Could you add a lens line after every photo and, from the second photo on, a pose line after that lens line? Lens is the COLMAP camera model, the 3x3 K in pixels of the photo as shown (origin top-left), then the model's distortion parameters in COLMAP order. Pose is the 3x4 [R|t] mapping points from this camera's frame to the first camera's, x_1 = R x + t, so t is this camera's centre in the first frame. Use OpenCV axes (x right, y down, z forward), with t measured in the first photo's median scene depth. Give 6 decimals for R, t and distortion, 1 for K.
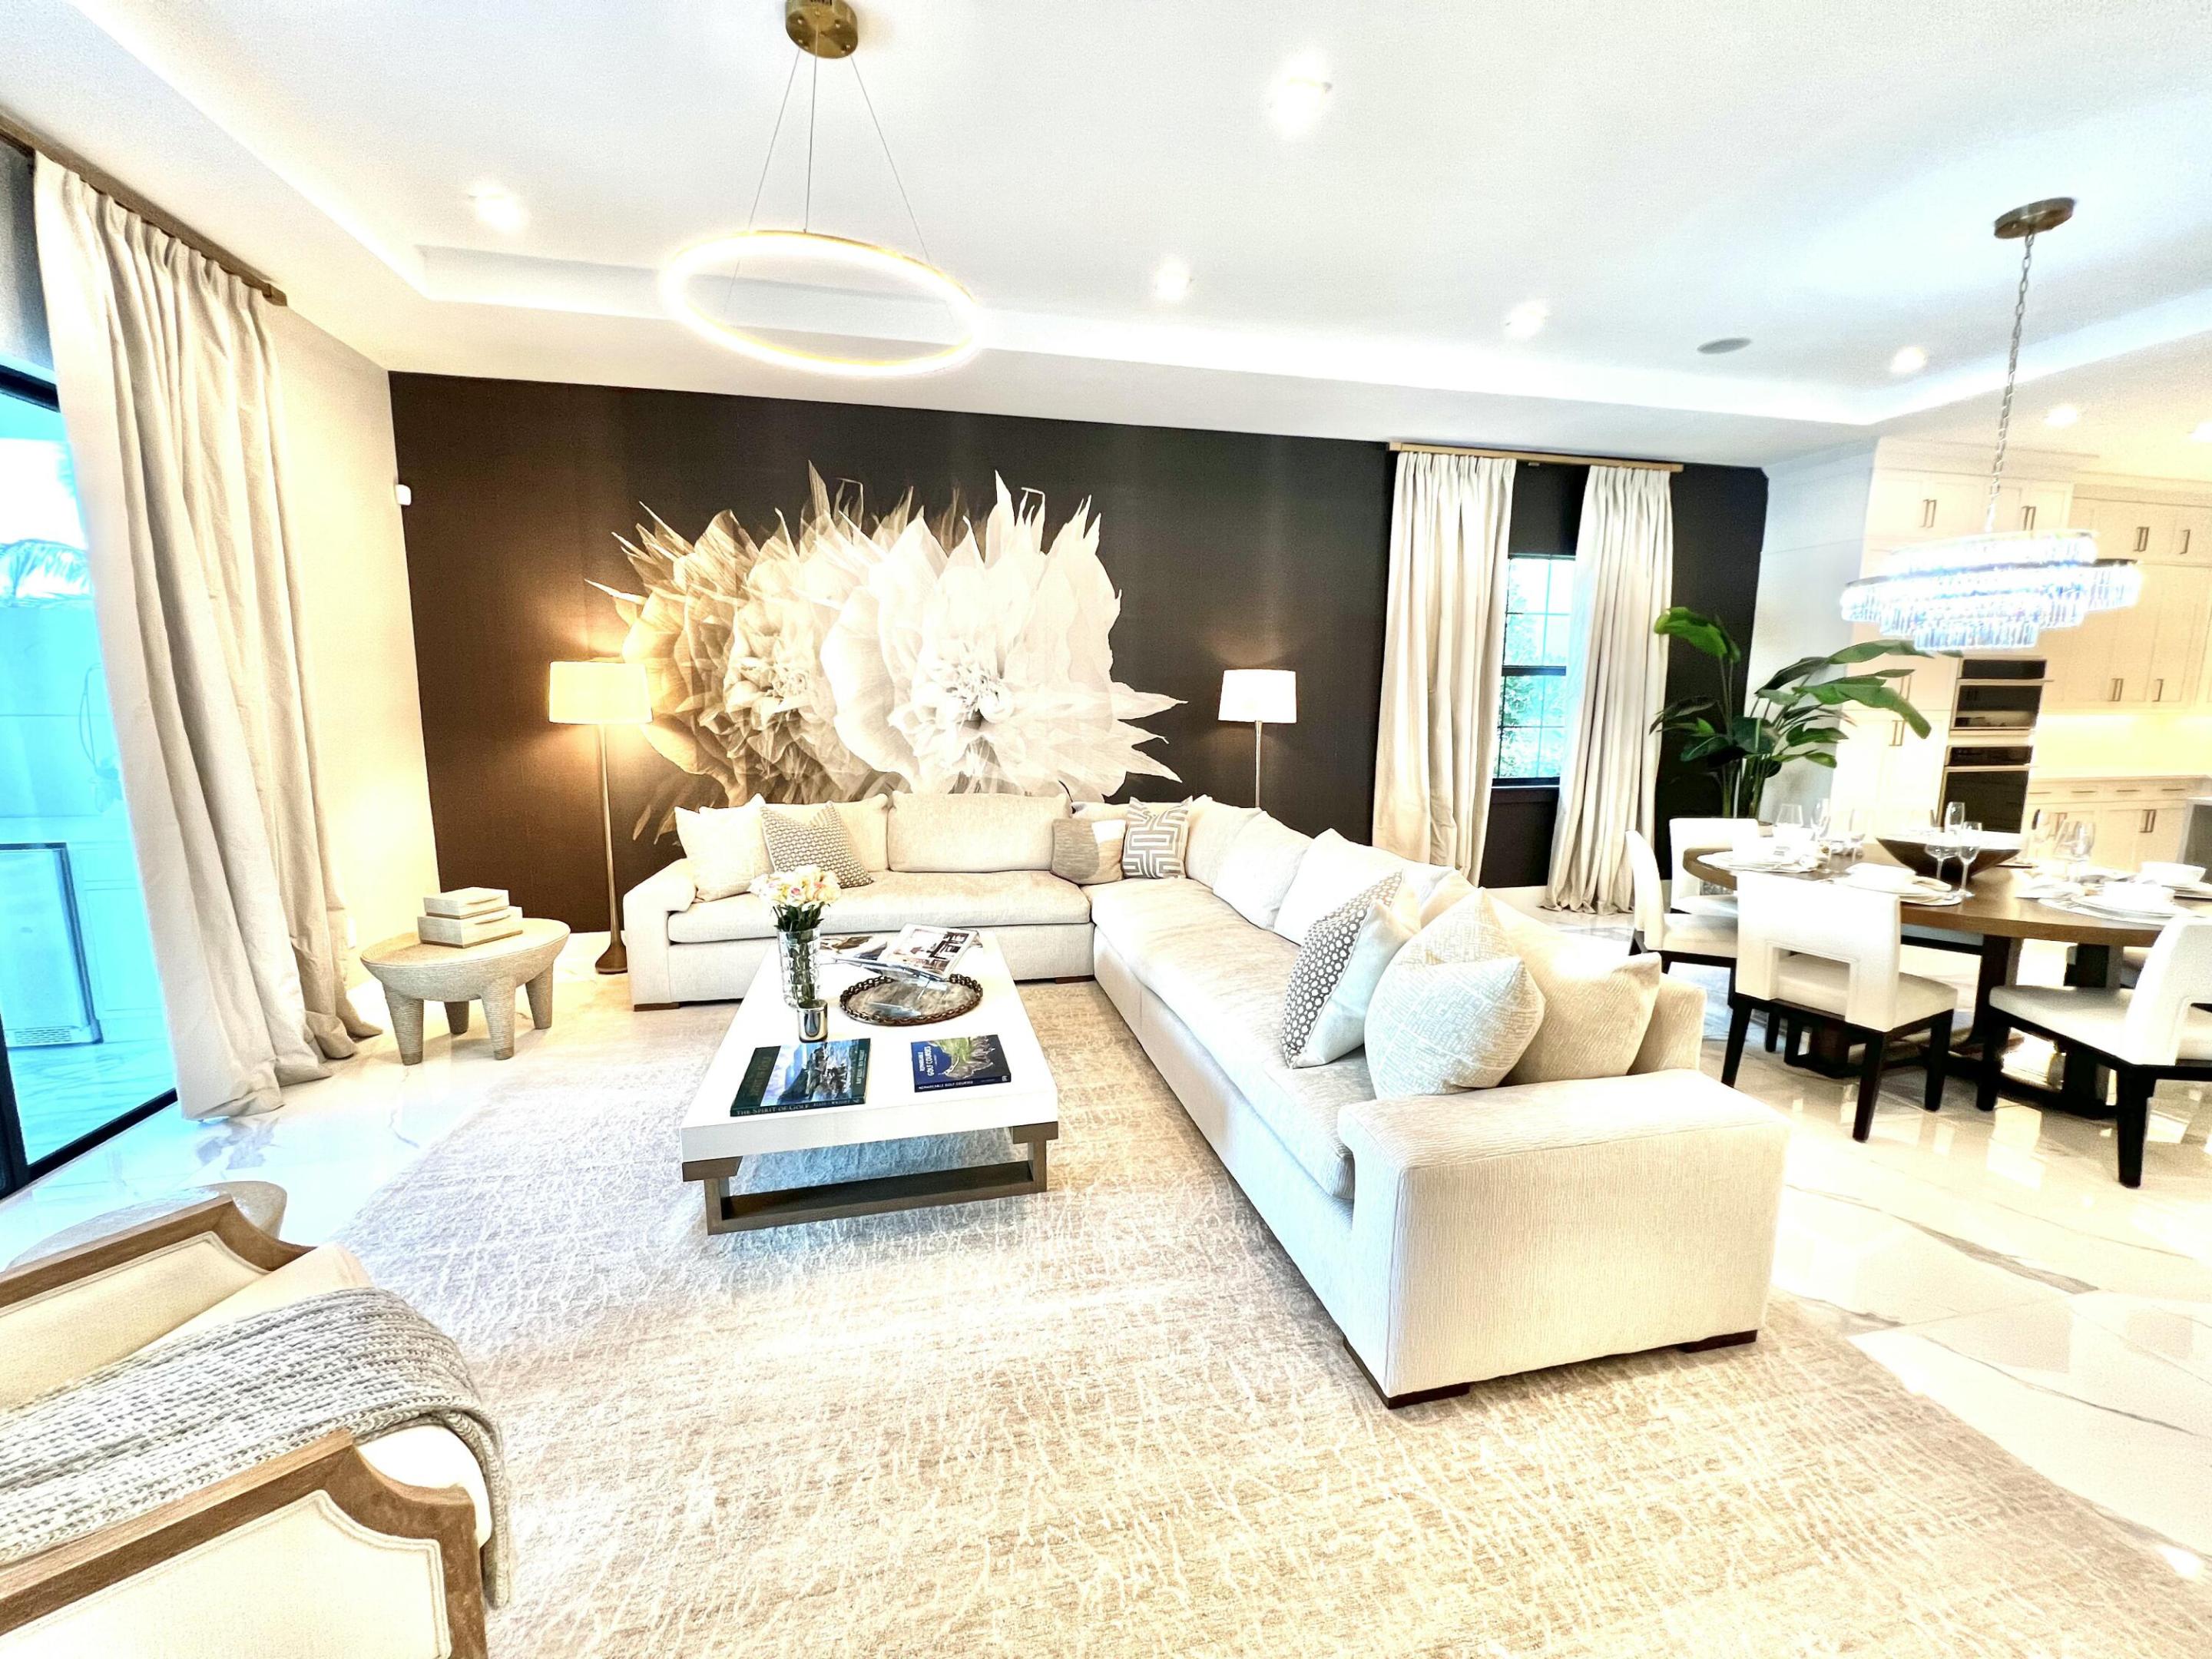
lens RADIAL K [[883.3, 0, 1101.1], [0, 883.3, 821.8], [0, 0, 1]] dist [-0.000198, 0.000373]
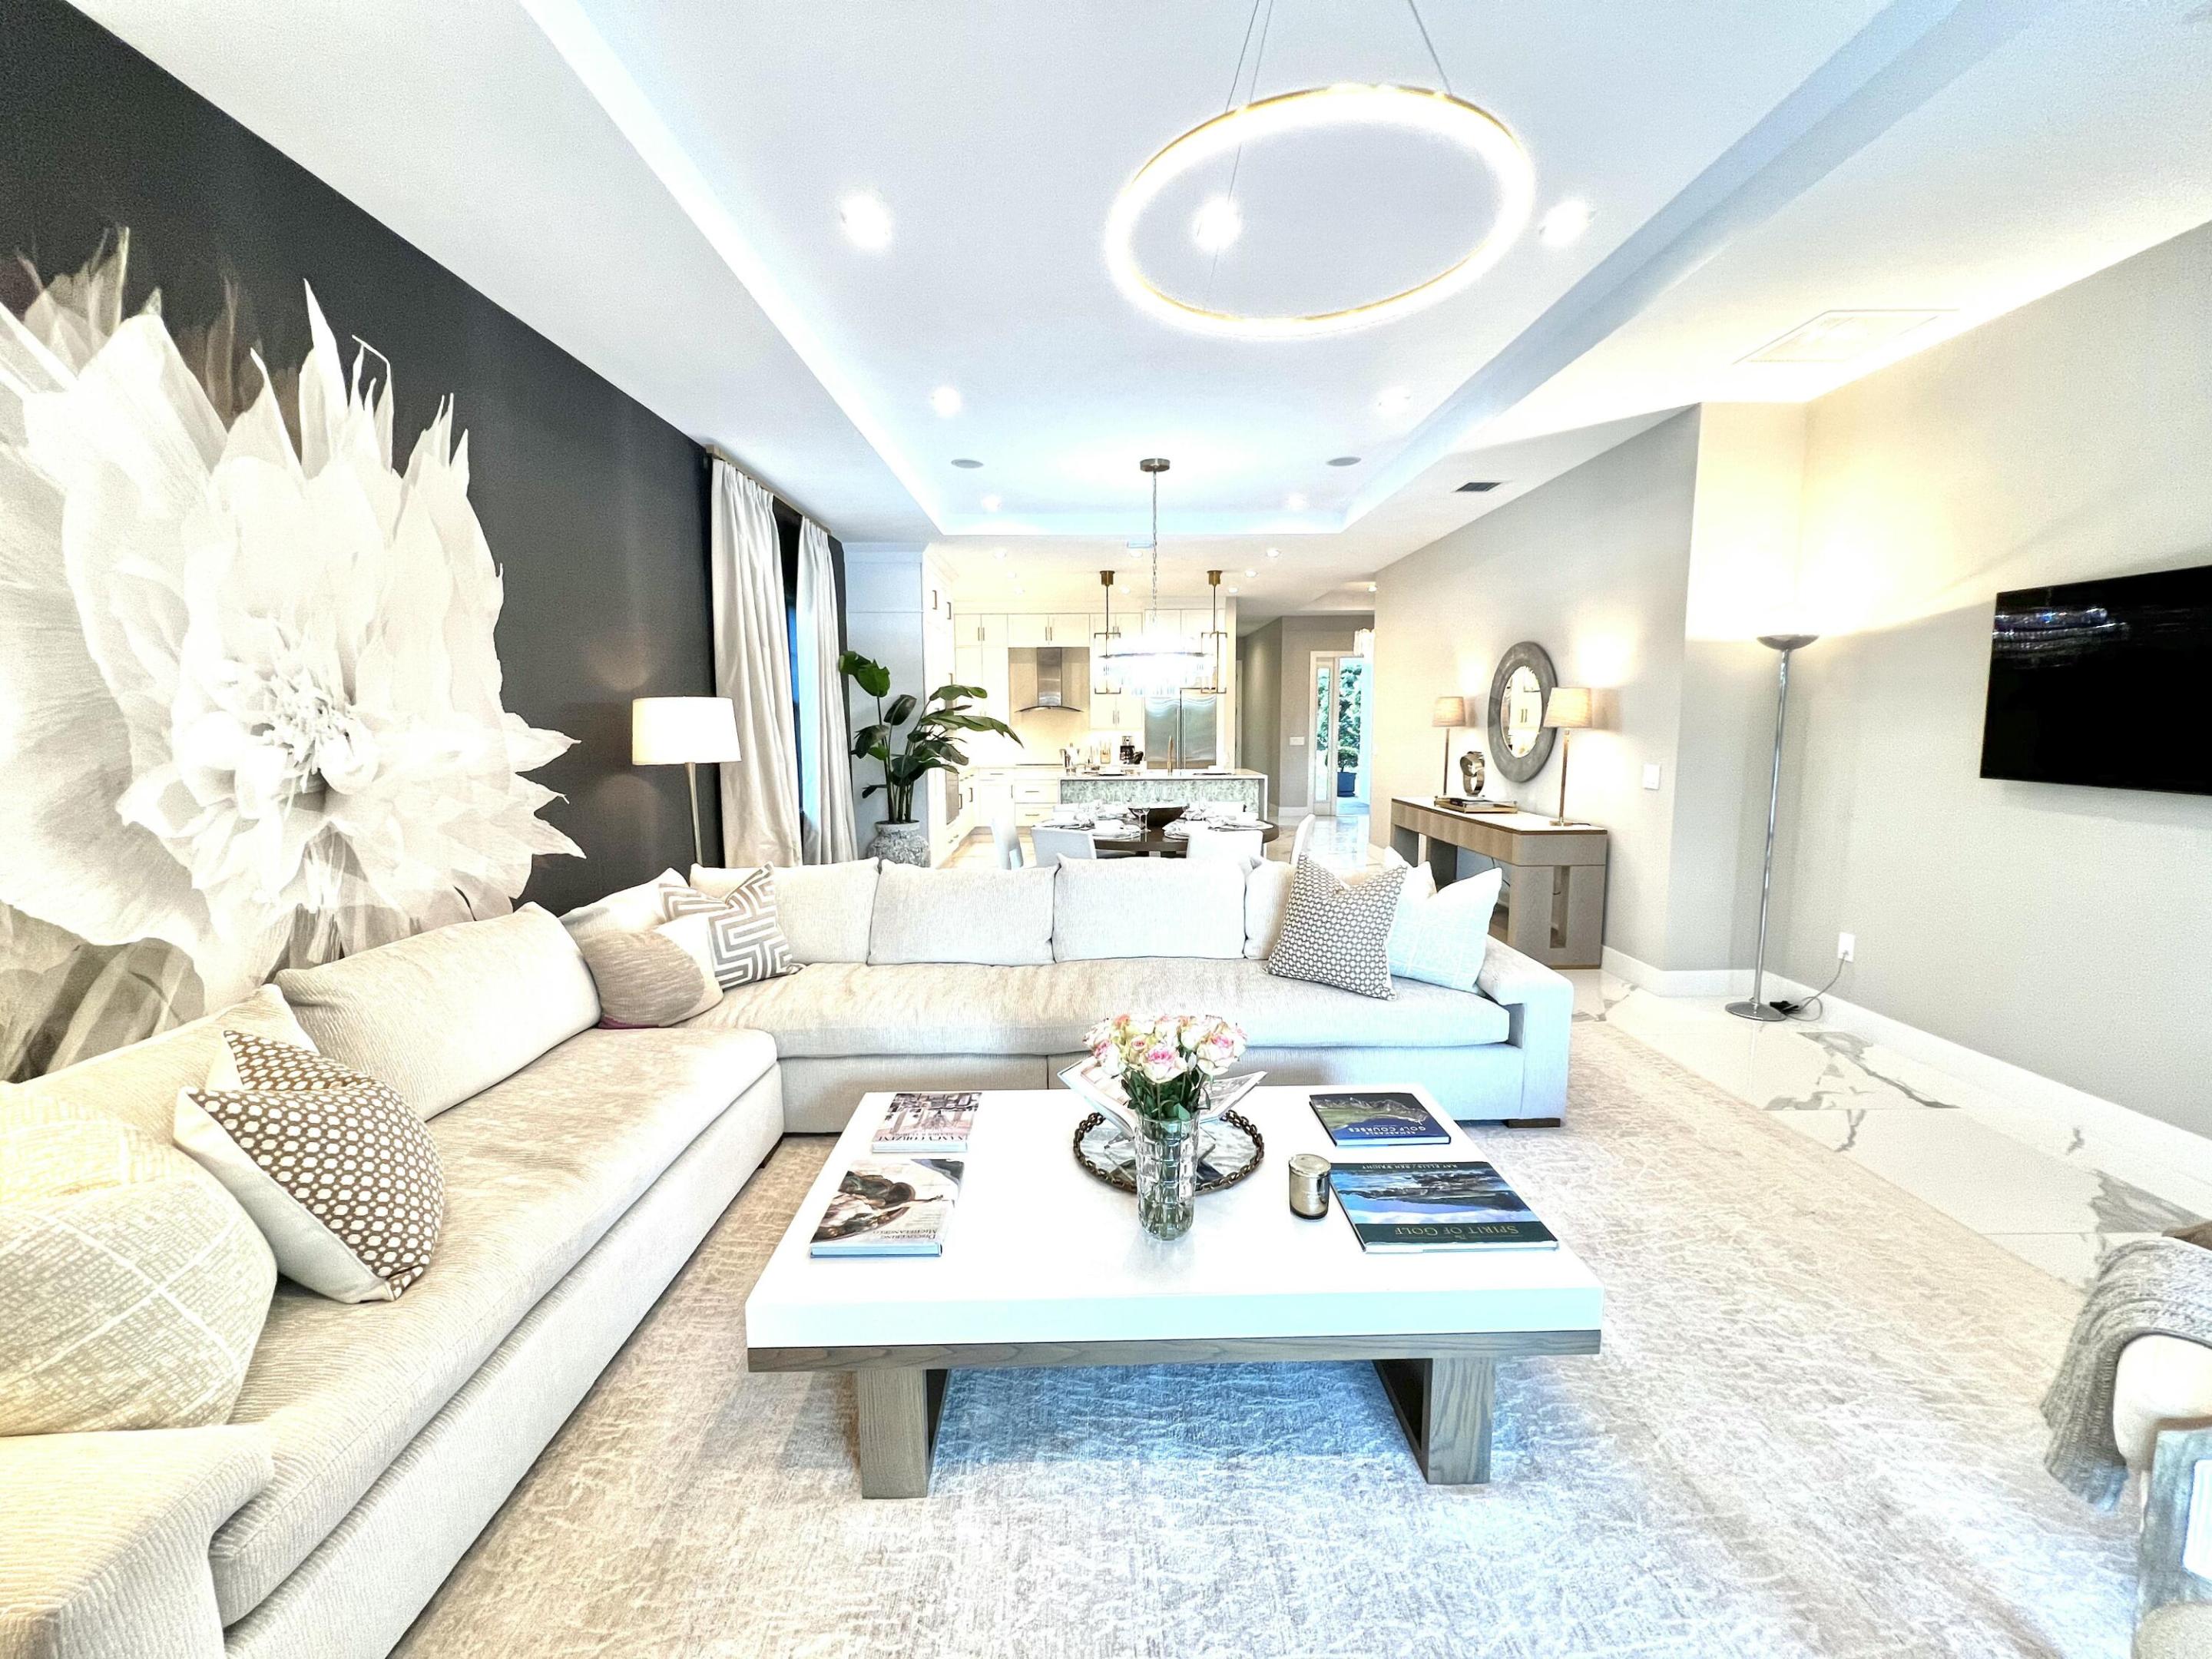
lens RADIAL K [[883.3, 0, 1102.0], [0, 883.3, 820.5], [0, 0, 1]] dist [-0.000198, 0.000373]
pose [[0.204401, -0.116450, 0.971936, -0.517915], [0.146761, 0.985322, 0.087190, -0.079080], [-0.967823, 0.124821, 0.218491, 0.487189]]
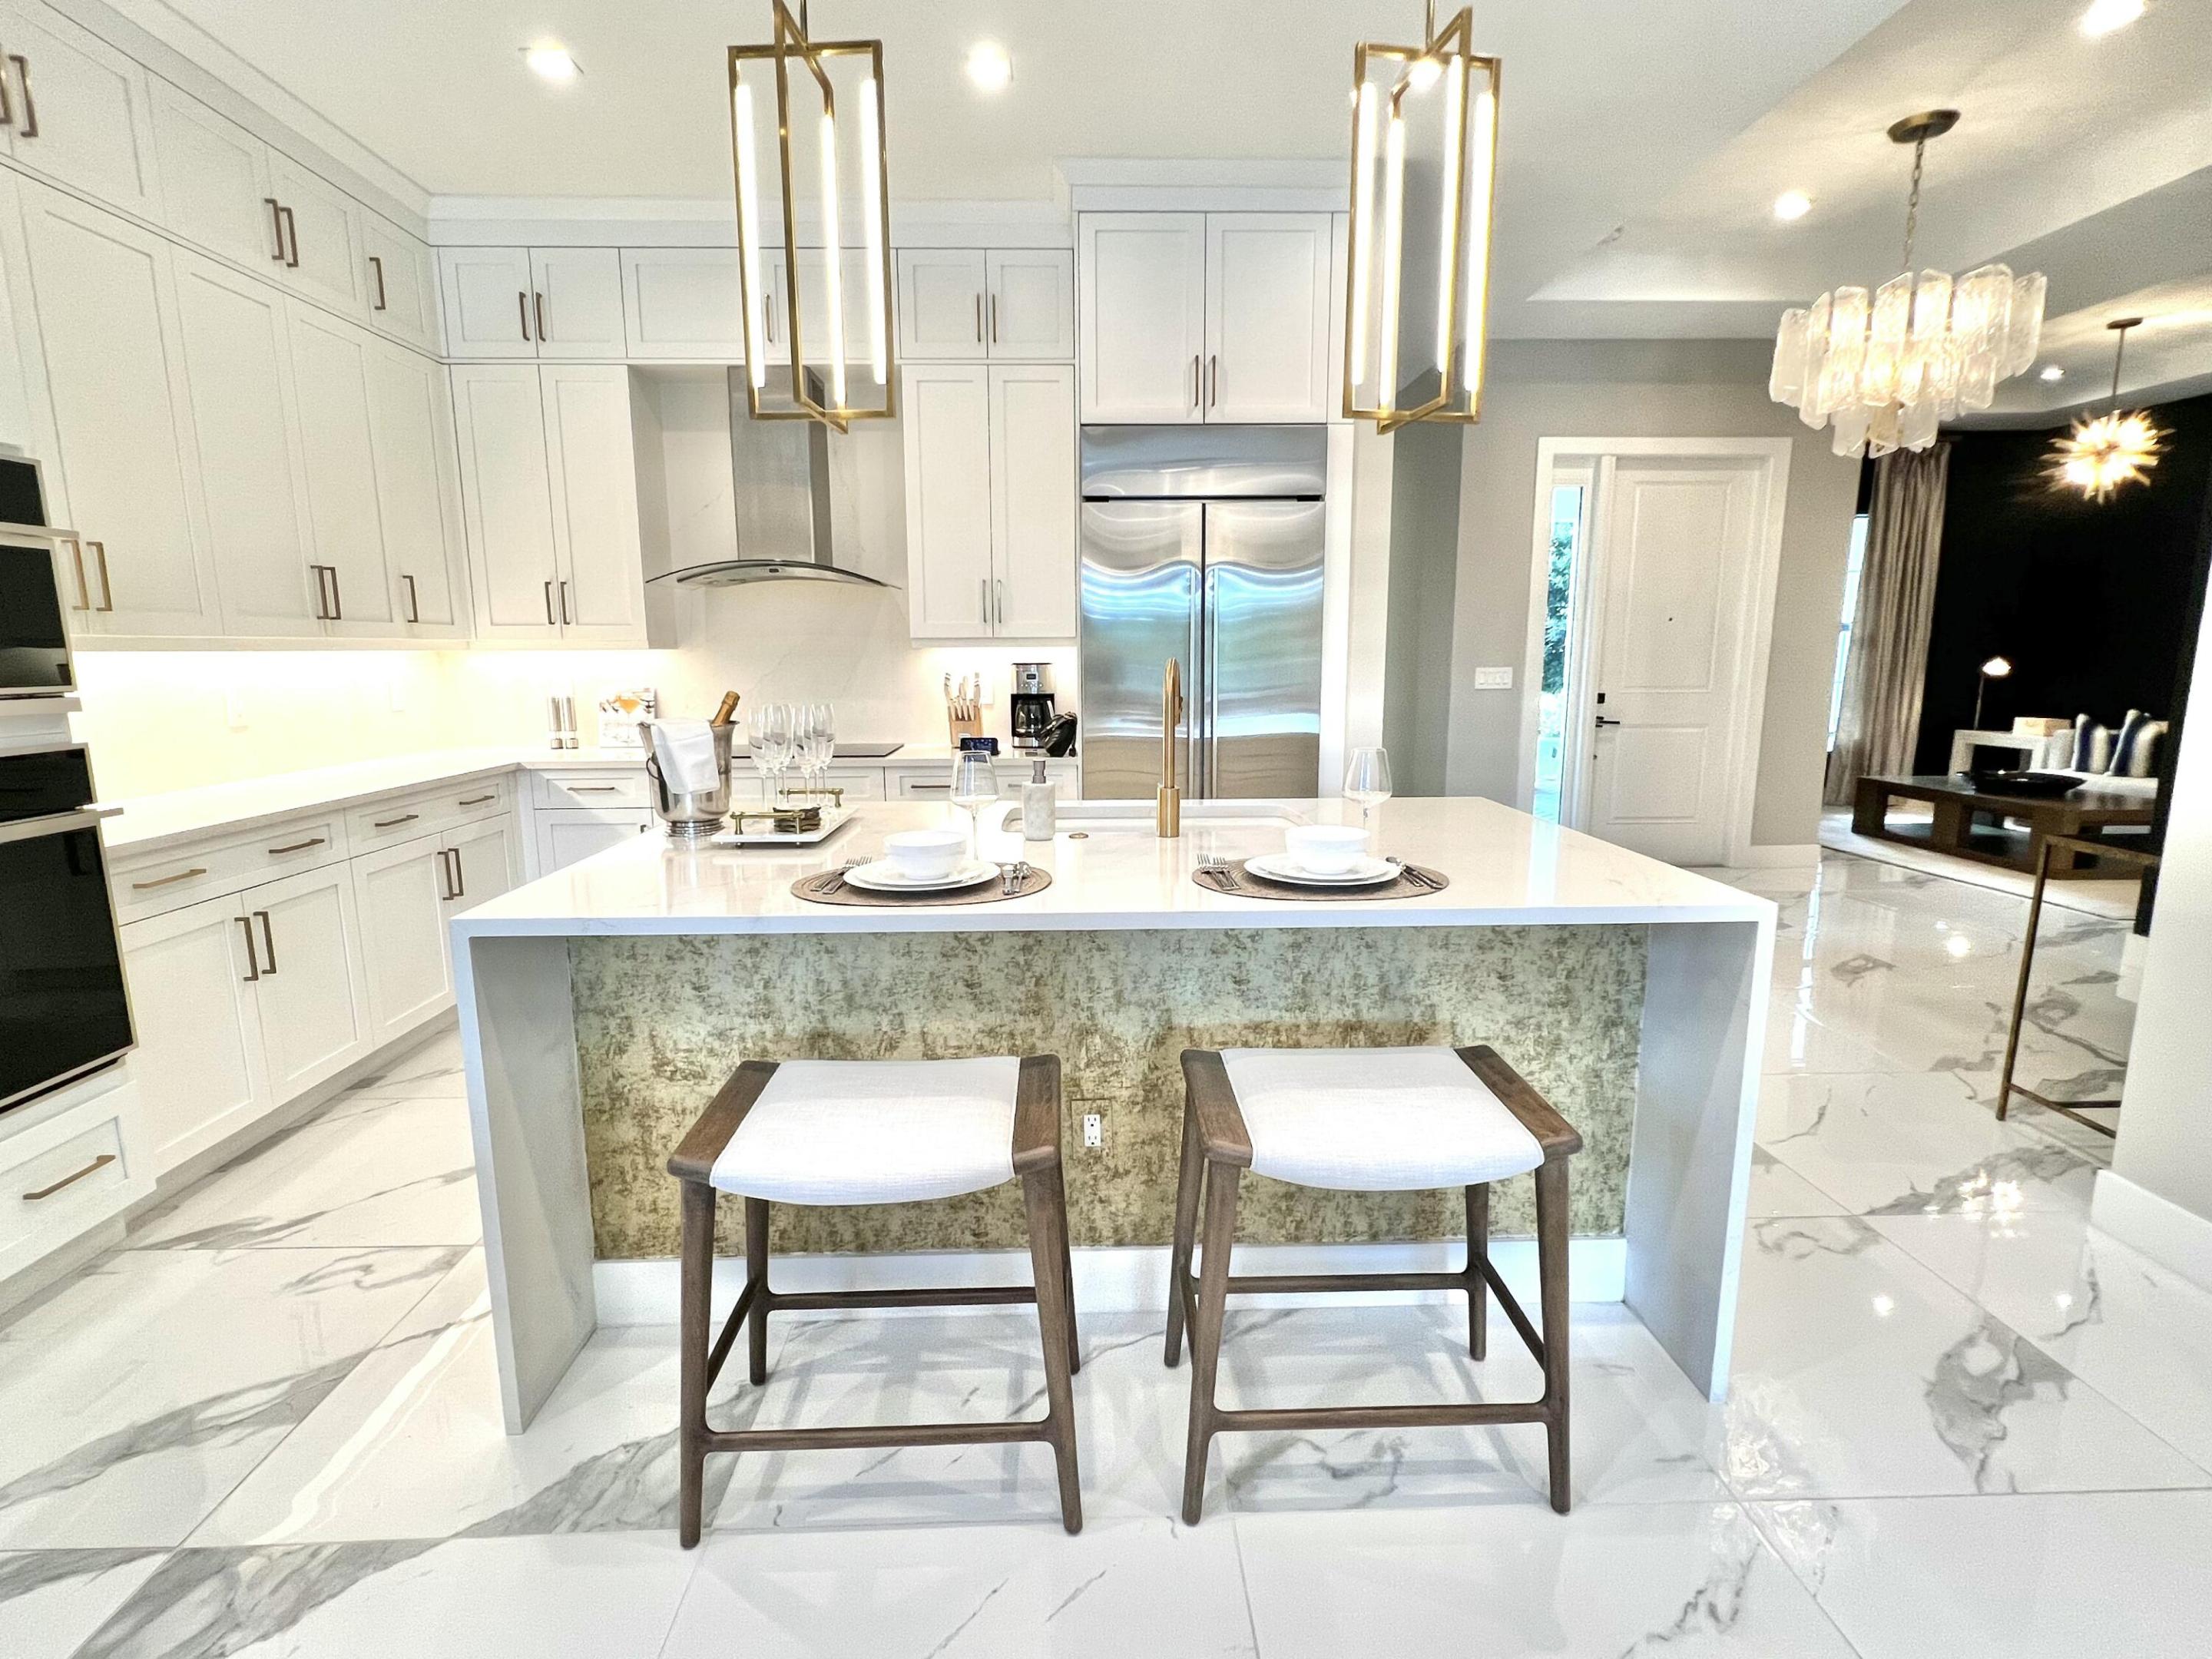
lens RADIAL K [[1046.1, 0, 1098.0], [0, 1046.1, 837.7], [0, 0, 1]] dist [-0.009044, 0.000381]
pose [[0.185528, -0.177022, 0.966562, 0.888697], [0.145707, 0.977721, 0.151097, -0.066965], [-0.971776, 0.112802, 0.207188, 0.679780]]
